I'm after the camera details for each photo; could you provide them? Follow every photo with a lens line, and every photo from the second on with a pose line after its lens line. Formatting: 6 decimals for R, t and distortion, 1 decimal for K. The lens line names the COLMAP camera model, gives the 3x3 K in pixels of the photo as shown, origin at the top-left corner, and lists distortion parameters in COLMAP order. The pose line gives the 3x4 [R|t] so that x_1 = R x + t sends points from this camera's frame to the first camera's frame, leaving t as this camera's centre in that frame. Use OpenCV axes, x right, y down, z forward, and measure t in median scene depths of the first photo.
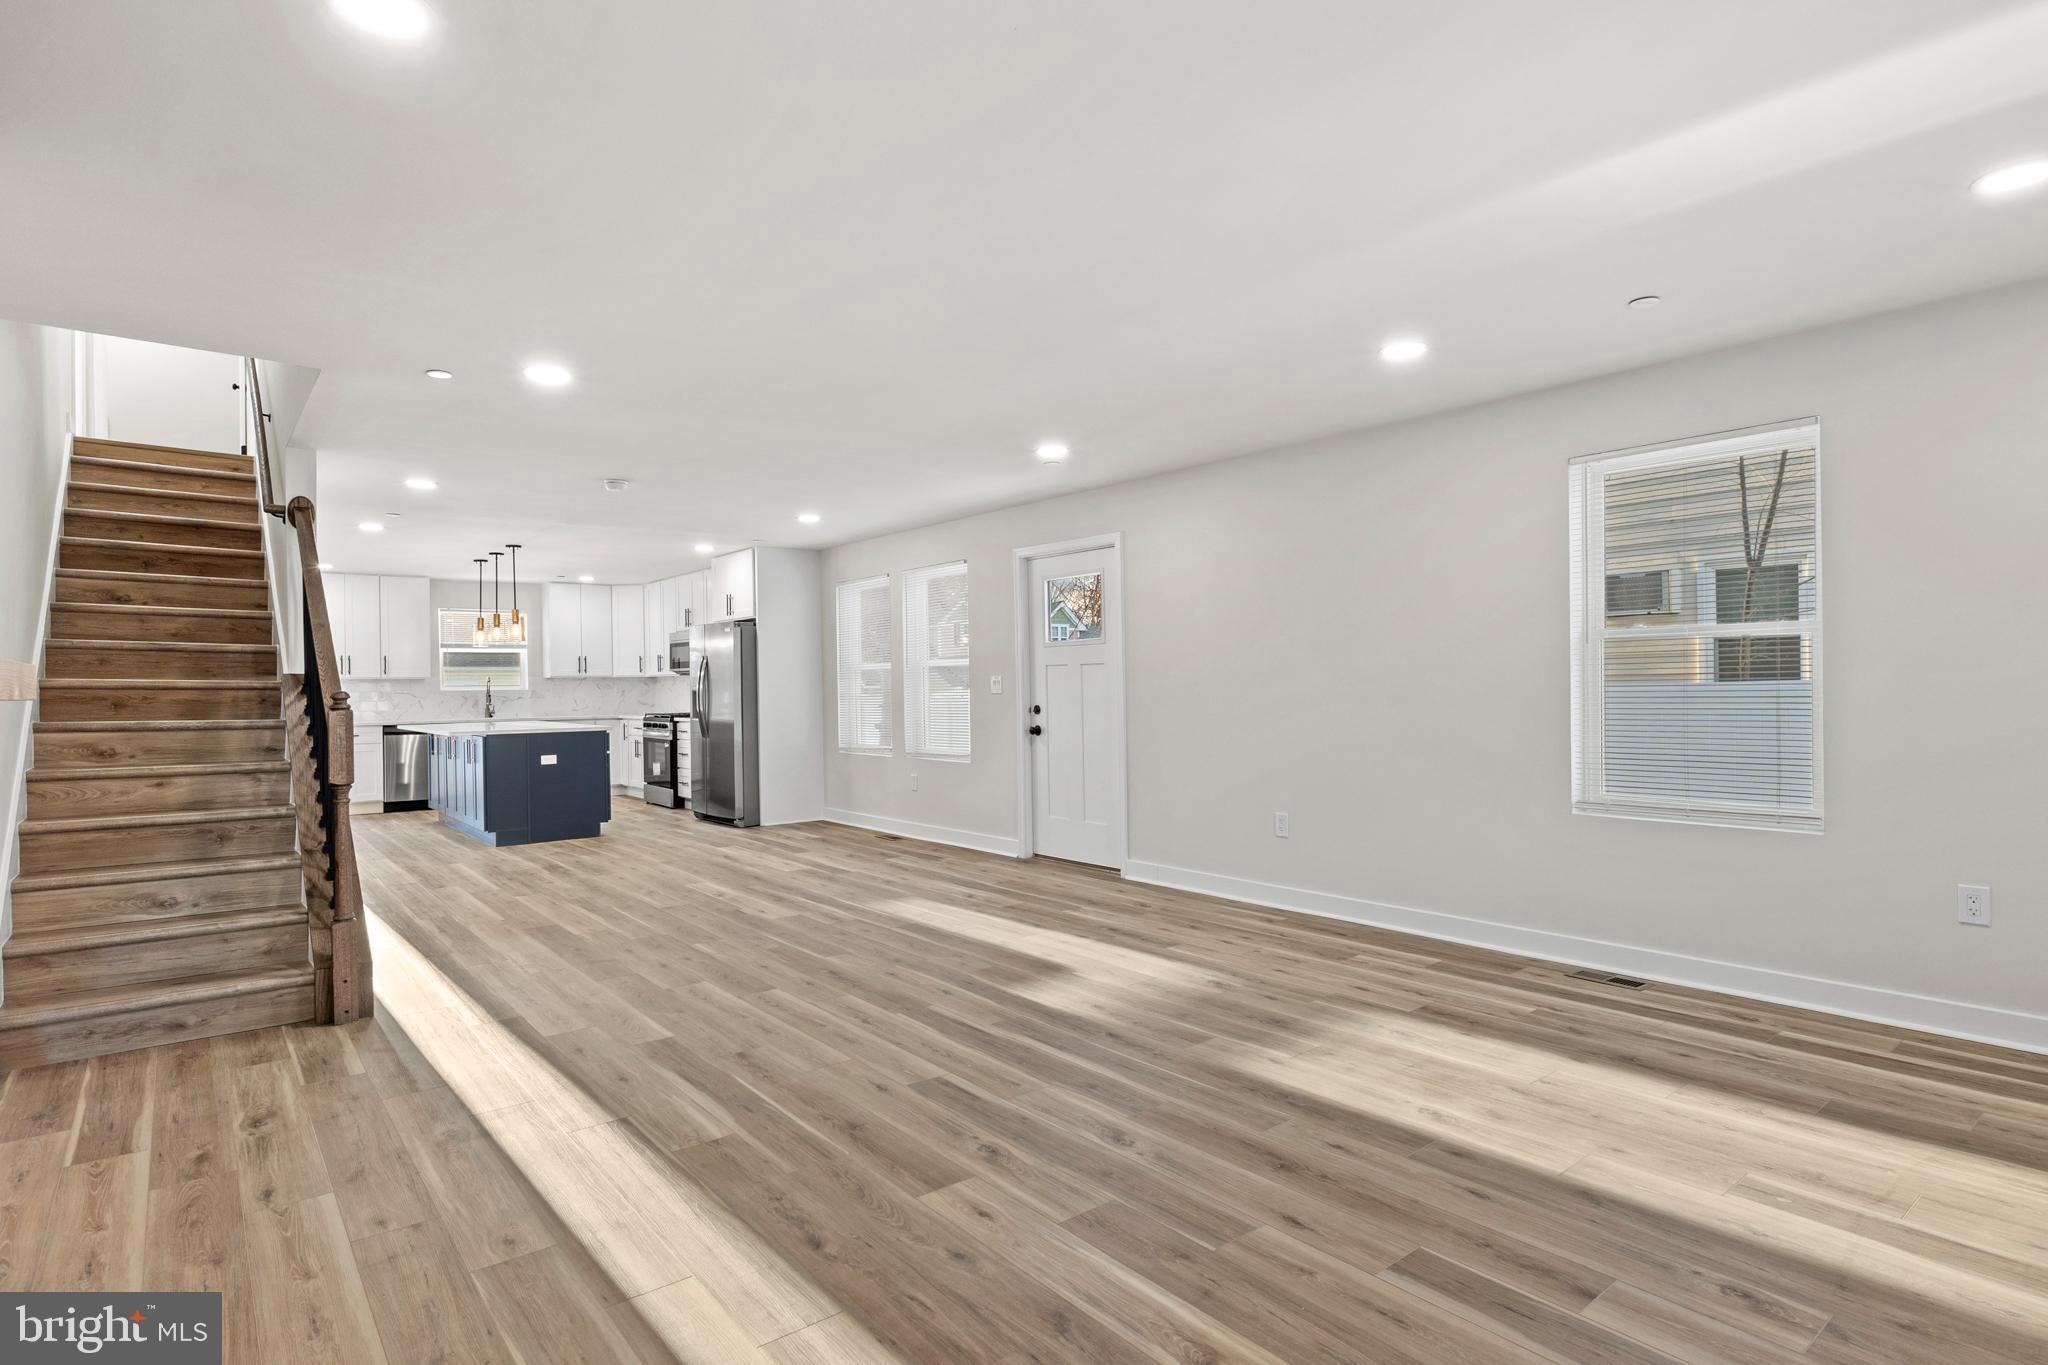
lens RADIAL K [[1056.1, 0, 1030.6], [0, 1056.1, 683.8], [0, 0, 1]] dist [-0.010871, 0.004229]
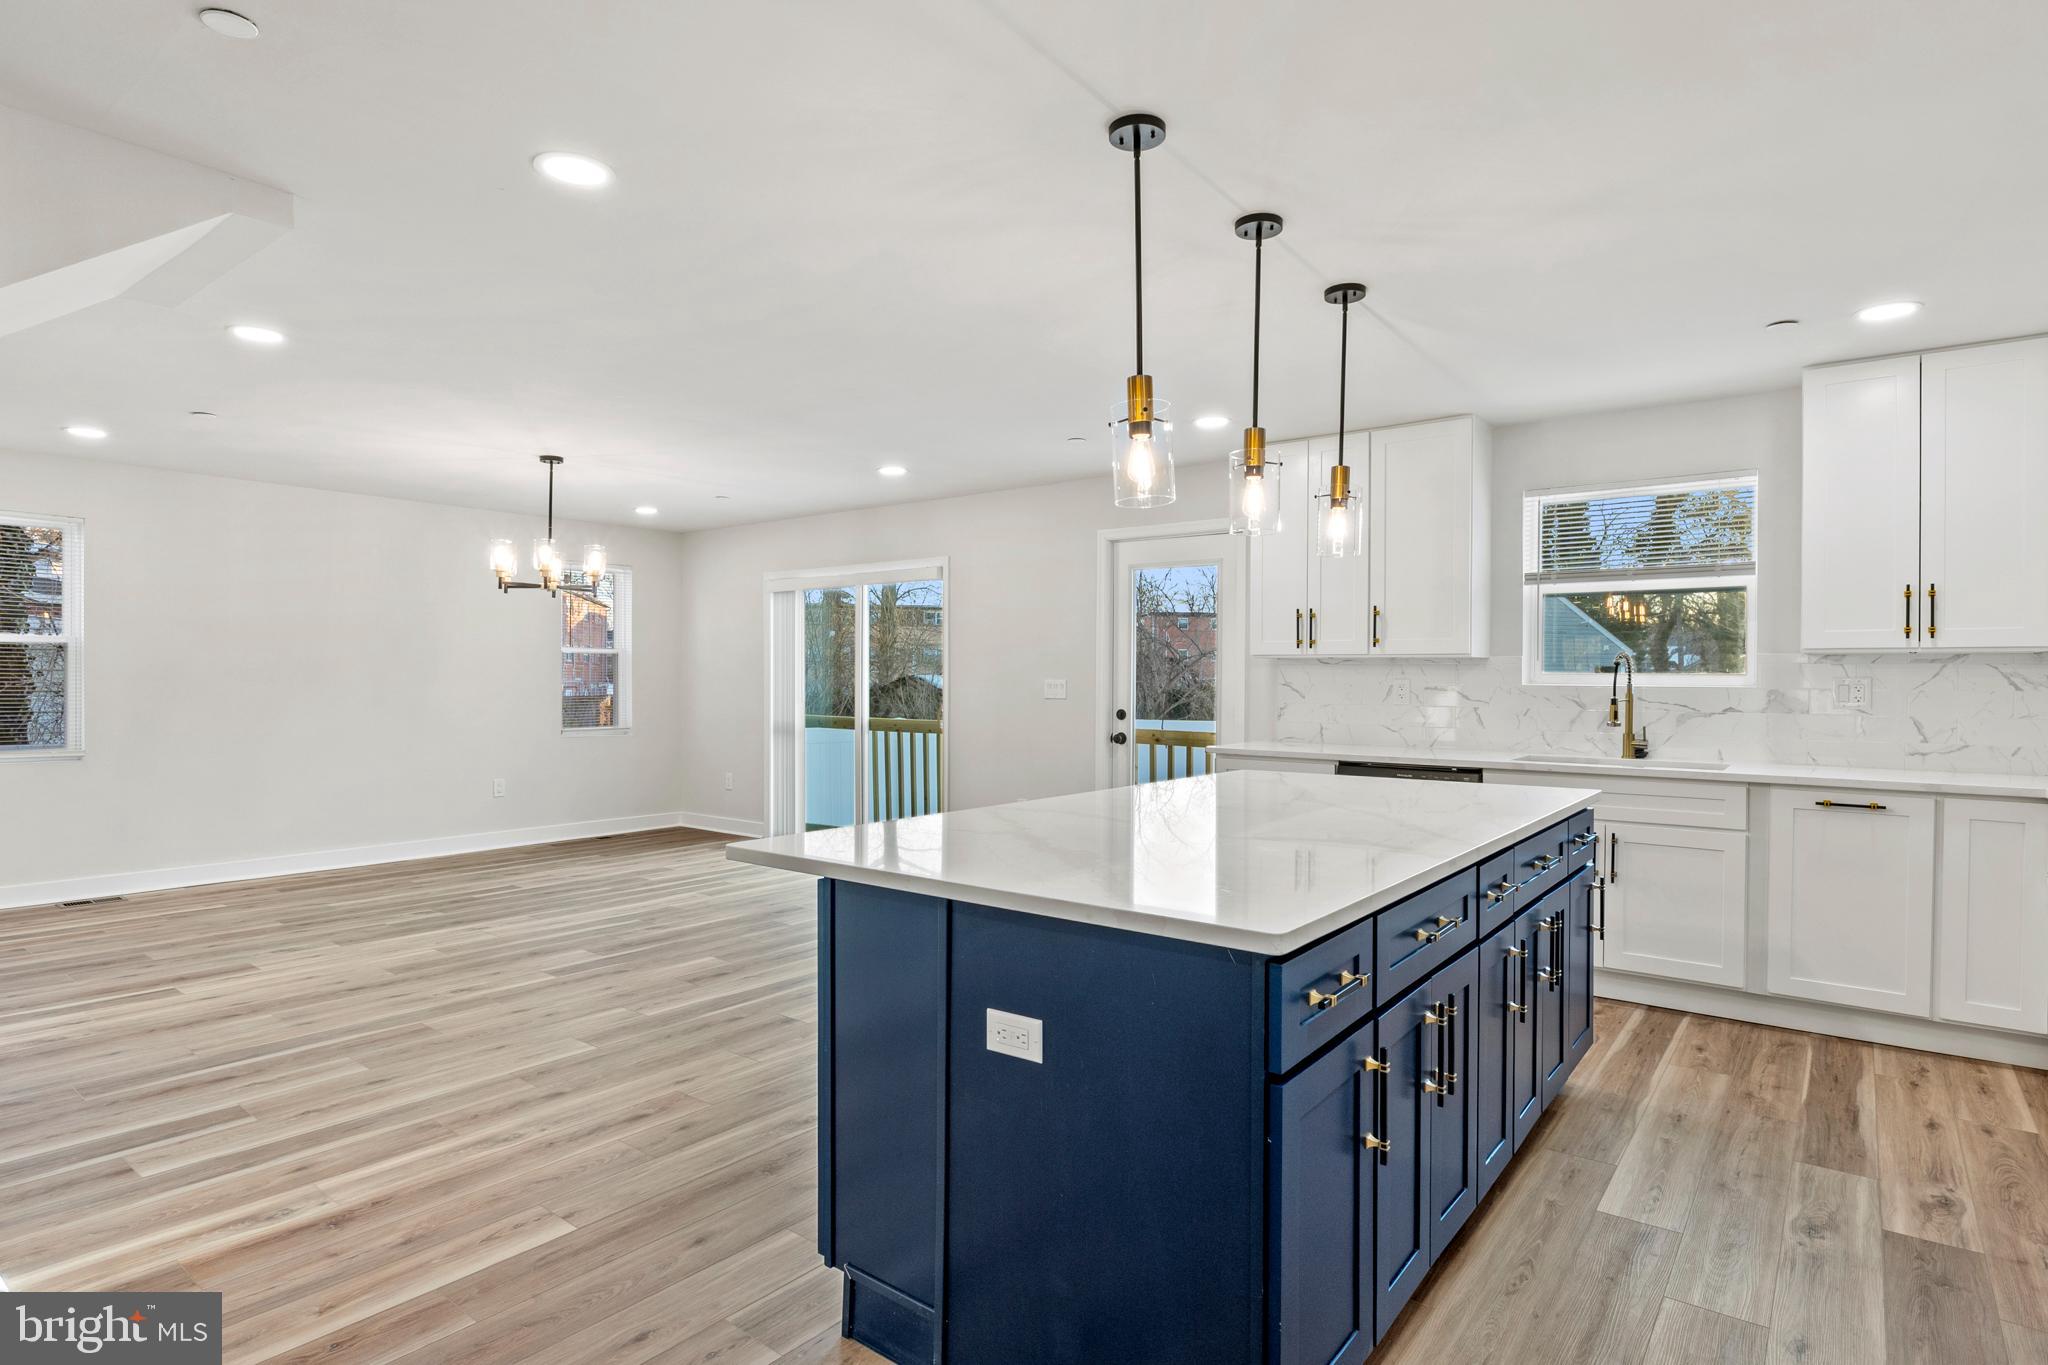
lens RADIAL K [[1056.1, 0, 1019.7], [0, 1056.1, 688.4], [0, 0, 1]] dist [-0.010871, 0.004229]
pose [[0.213472, 0.024246, -0.976648, -0.667288], [-0.006413, 0.999705, 0.023416, -0.003221], [0.976928, 0.001264, 0.213565, 2.499975]]
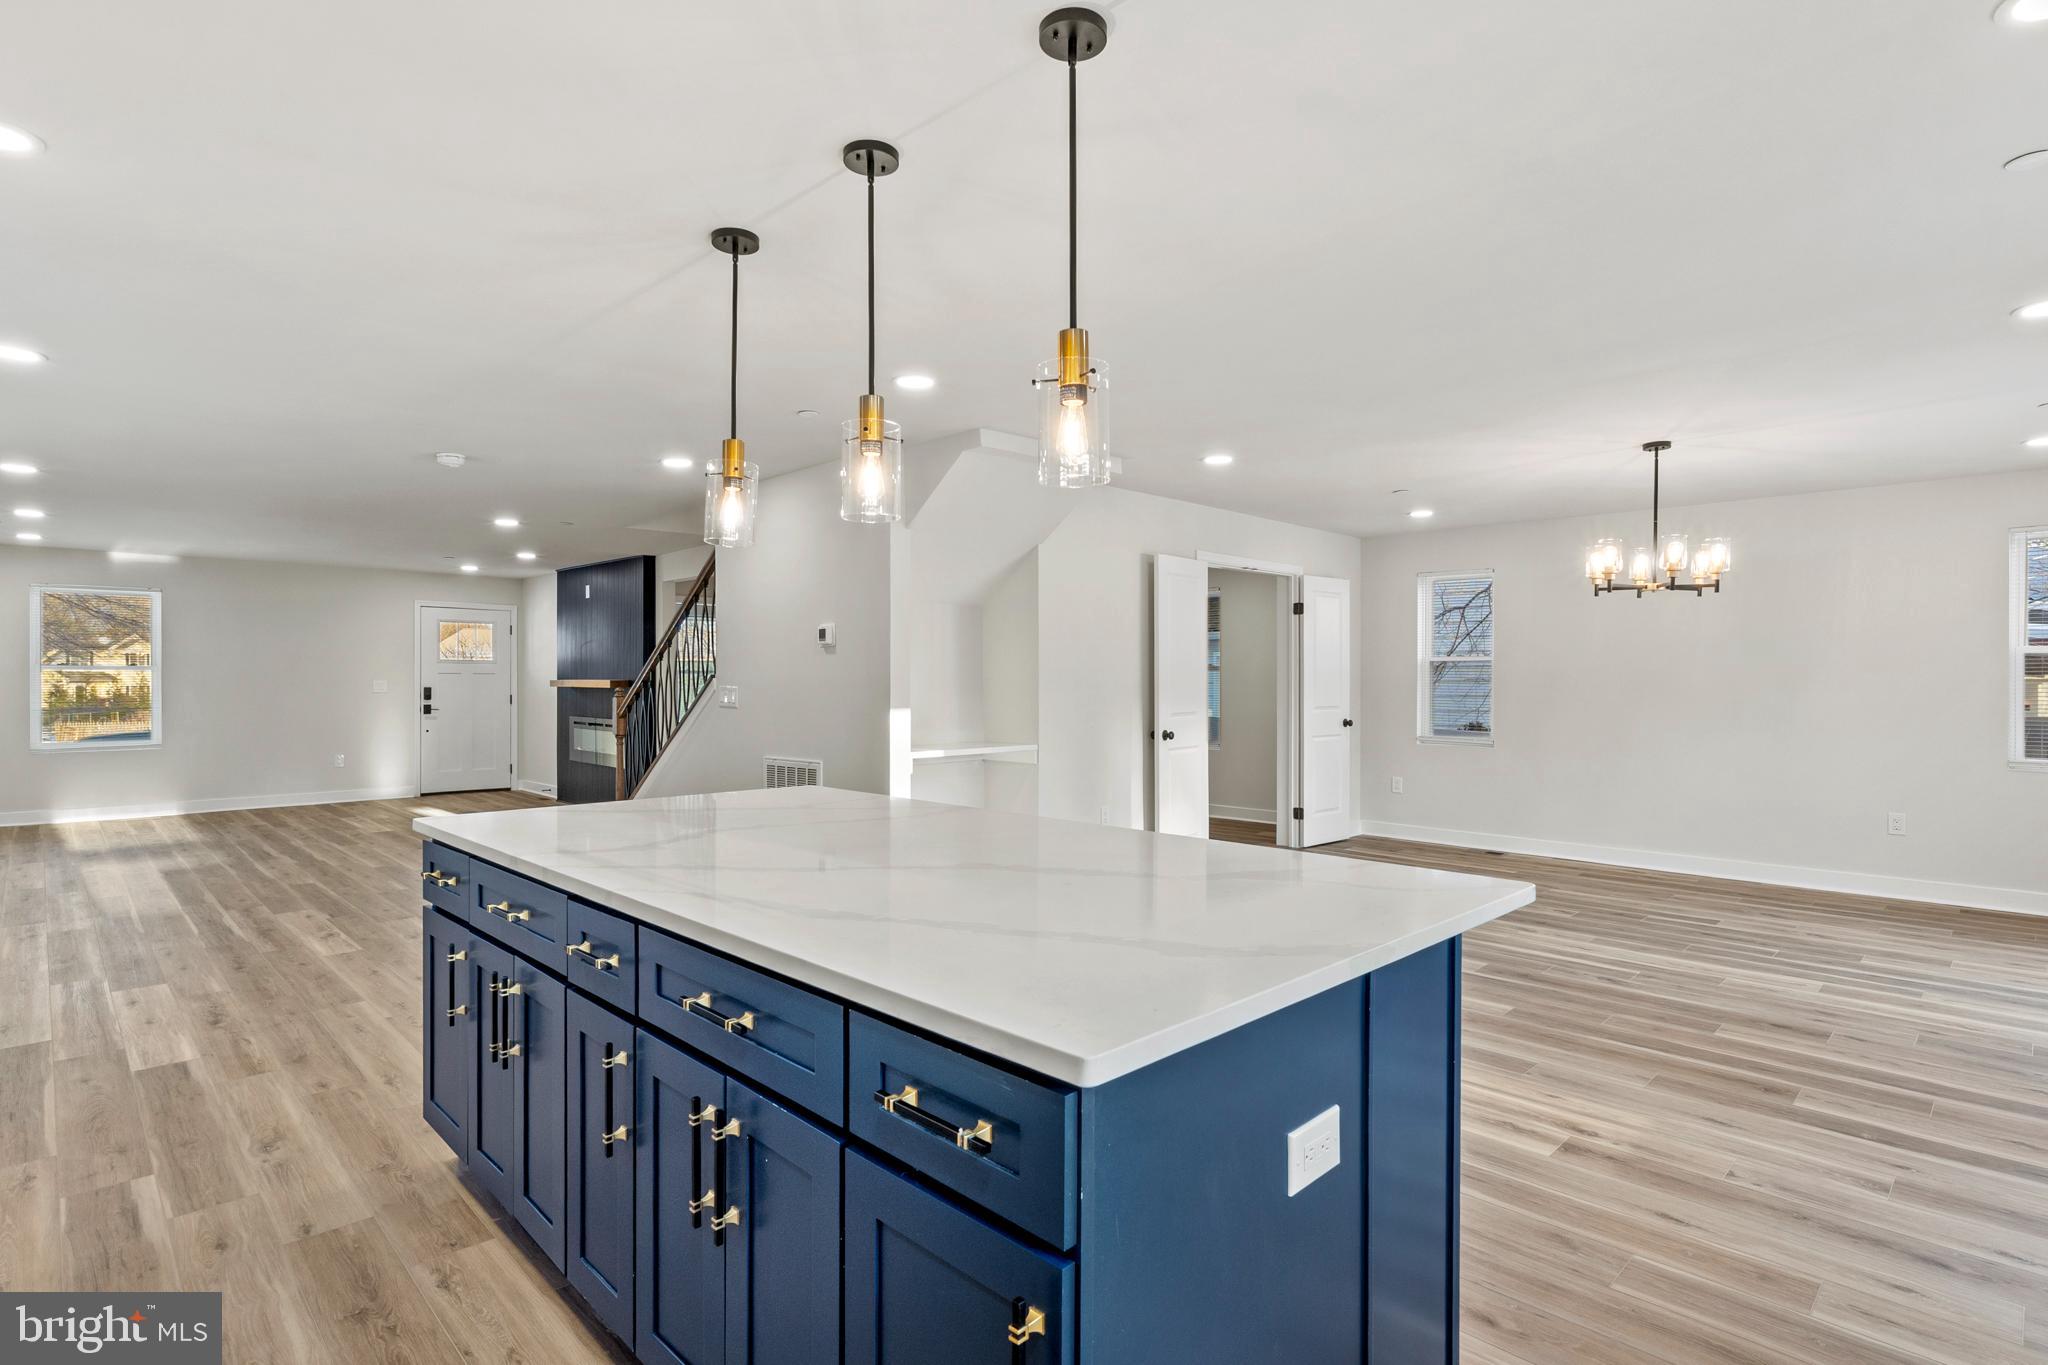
lens RADIAL K [[1012.3, 0, 1031.9], [0, 1012.3, 678.6], [0, 0, 1]] dist [0.001981, -0.001336]
pose [[-0.995080, 0.007588, -0.098779, -1.480313], [0.007607, 0.999971, 0.000175, 0.006406], [0.098777, -0.000577, -0.995109, 3.539894]]
